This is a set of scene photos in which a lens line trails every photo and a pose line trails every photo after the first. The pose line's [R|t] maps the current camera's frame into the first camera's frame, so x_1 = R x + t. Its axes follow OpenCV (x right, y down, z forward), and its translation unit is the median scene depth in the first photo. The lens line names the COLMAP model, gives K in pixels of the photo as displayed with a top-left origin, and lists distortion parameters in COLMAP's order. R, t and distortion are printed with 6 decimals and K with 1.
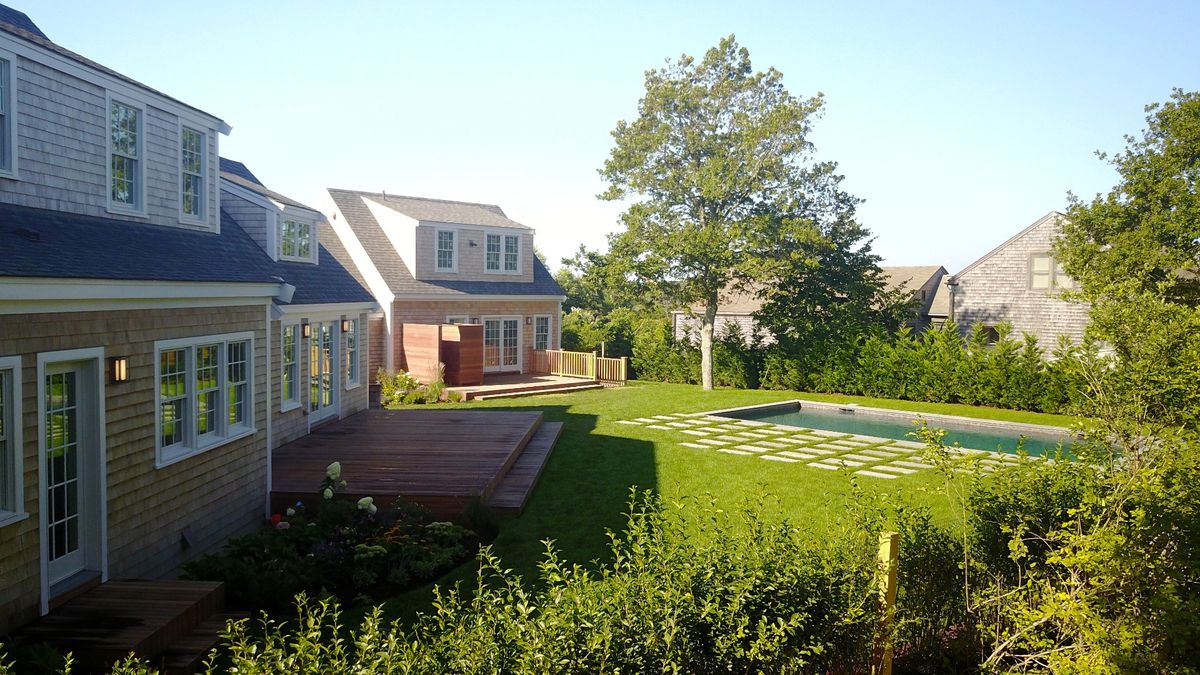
lens RADIAL K [[928.8, 0, 600.0], [0, 928.8, 337.5], [0, 0, 1]] dist [-0.006308, -0.010686]
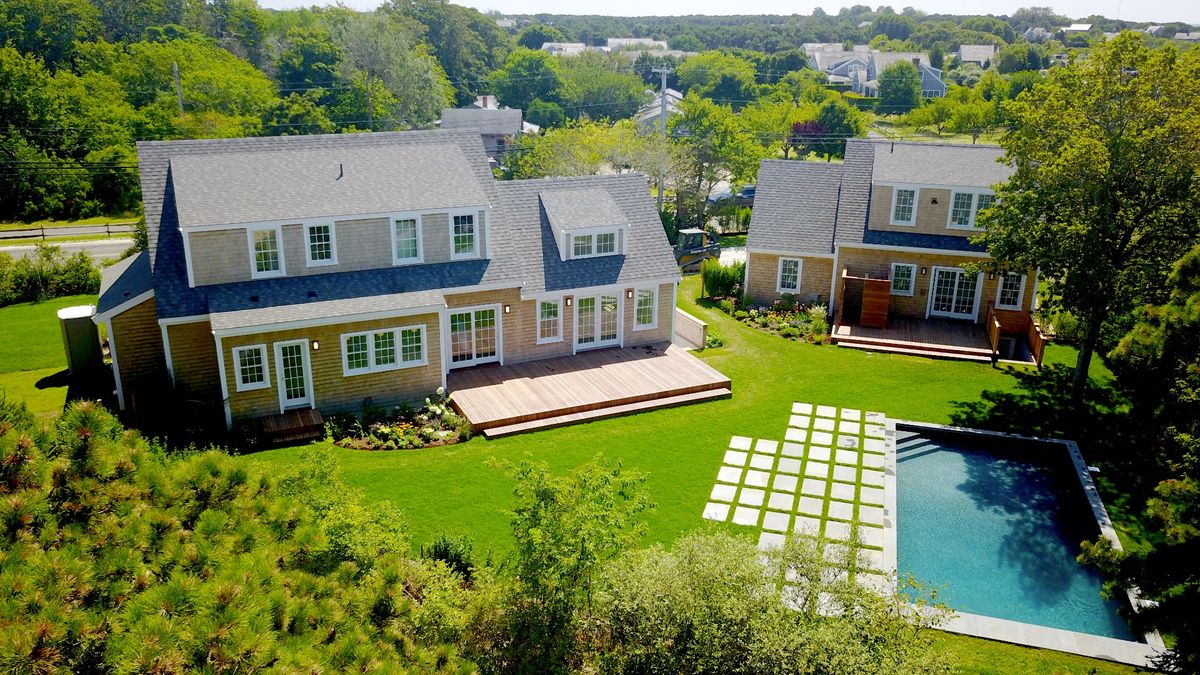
lens RADIAL K [[928.8, 0, 600.0], [0, 928.8, 337.5], [0, 0, 1]] dist [-0.006308, -0.010686]
pose [[0.423989, 0.285205, -0.859588, 2.129076], [-0.038793, 0.953969, 0.297385, -0.797738], [0.904836, -0.092742, 0.415536, 0.493574]]
